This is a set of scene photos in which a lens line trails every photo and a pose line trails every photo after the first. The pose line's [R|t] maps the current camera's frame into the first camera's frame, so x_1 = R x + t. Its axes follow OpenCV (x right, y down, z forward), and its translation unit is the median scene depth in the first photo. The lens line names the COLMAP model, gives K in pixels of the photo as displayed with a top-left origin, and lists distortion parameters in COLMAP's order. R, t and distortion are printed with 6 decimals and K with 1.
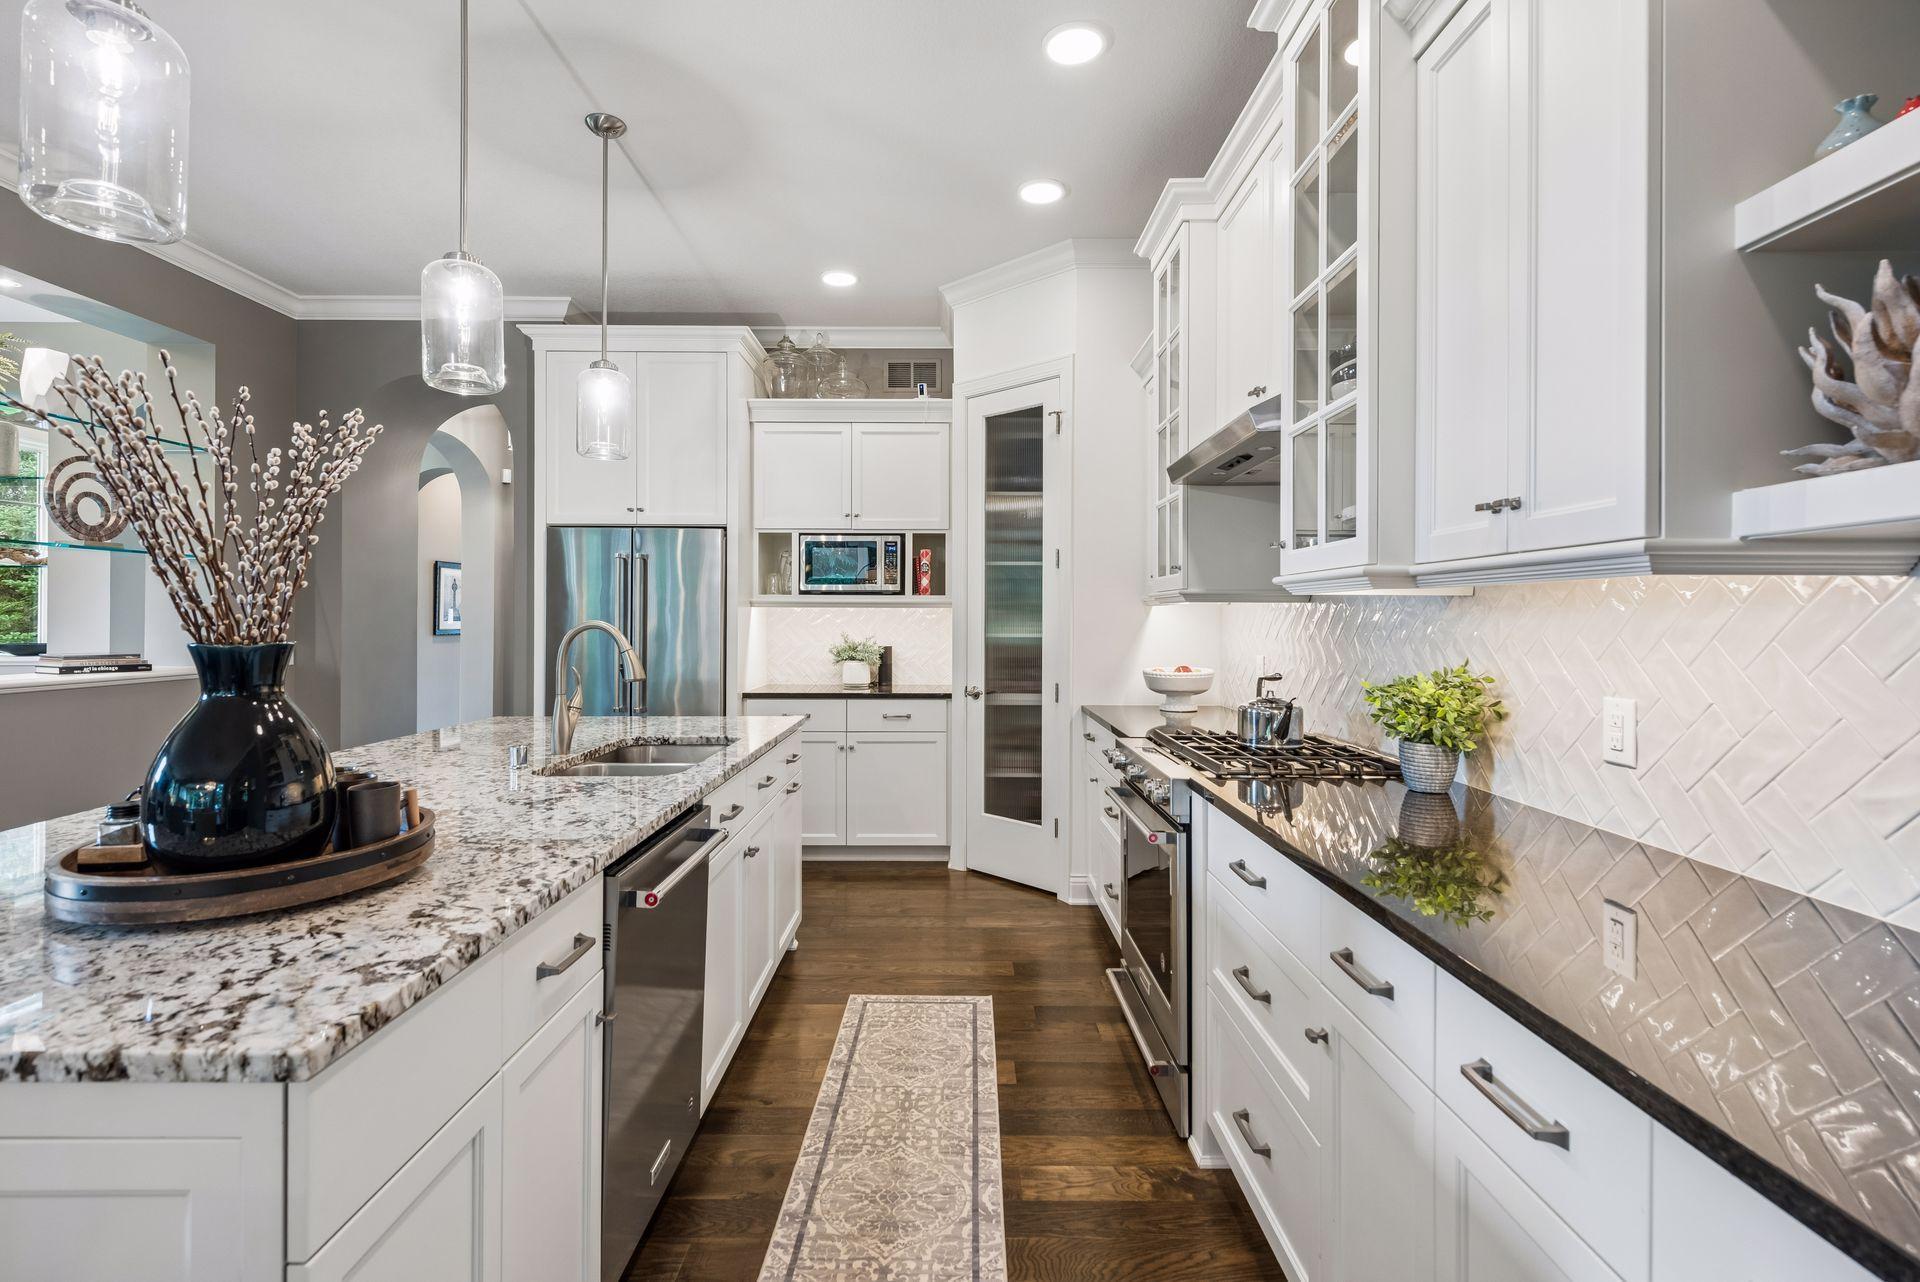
lens RADIAL K [[882.3, 0, 958.3], [0, 882.3, 621.8], [0, 0, 1]] dist [-0.003363, 0.000231]
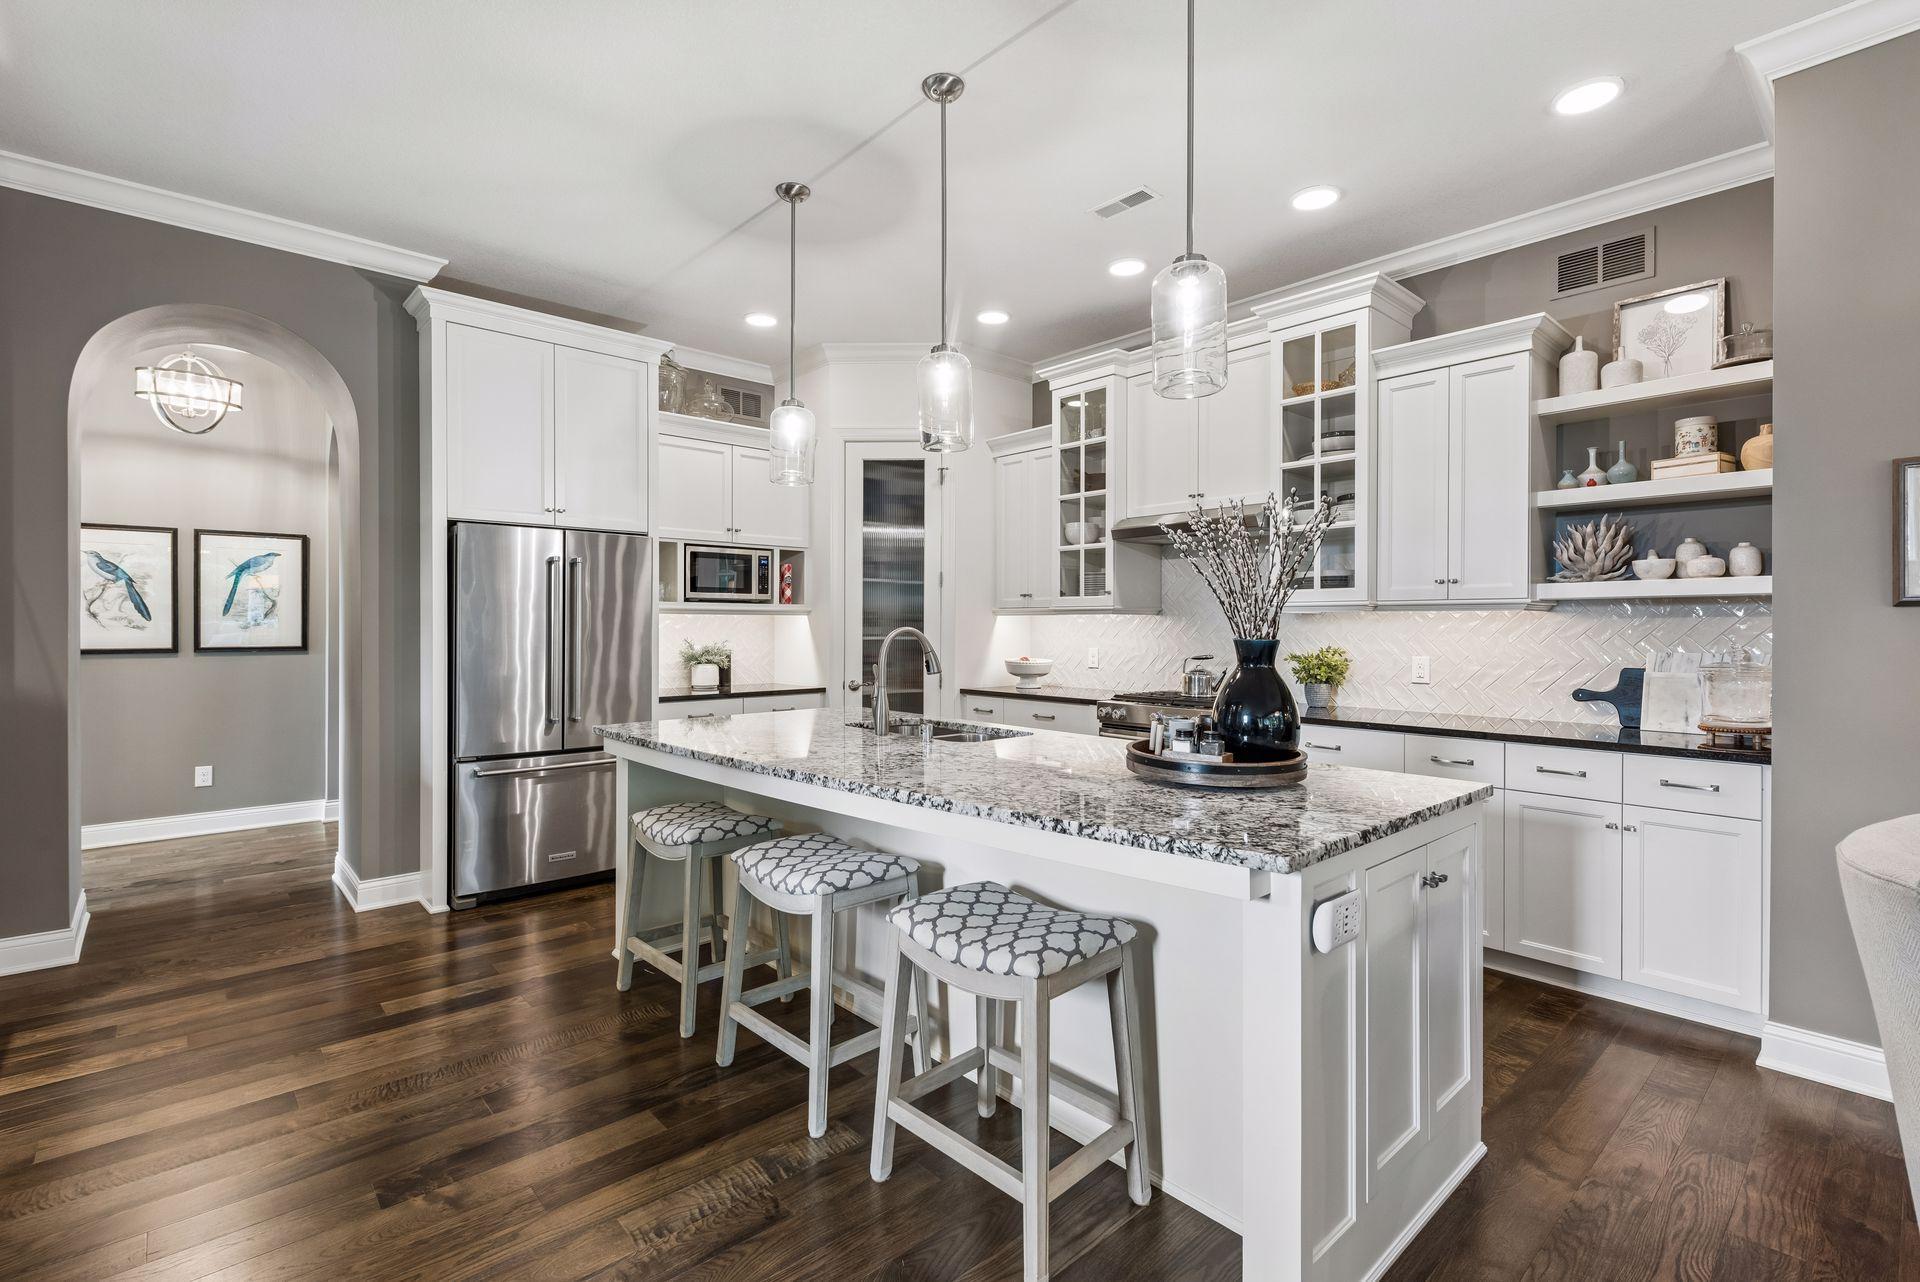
lens RADIAL K [[882.3, 0, 953.9], [0, 882.3, 623.8], [0, 0, 1]] dist [-0.003363, 0.000231]
pose [[0.747438, 0.001641, 0.664330, -0.658690], [0.001969, 0.999987, -0.004685, 0.001010], [-0.664329, 0.004810, 0.747425, 0.005627]]
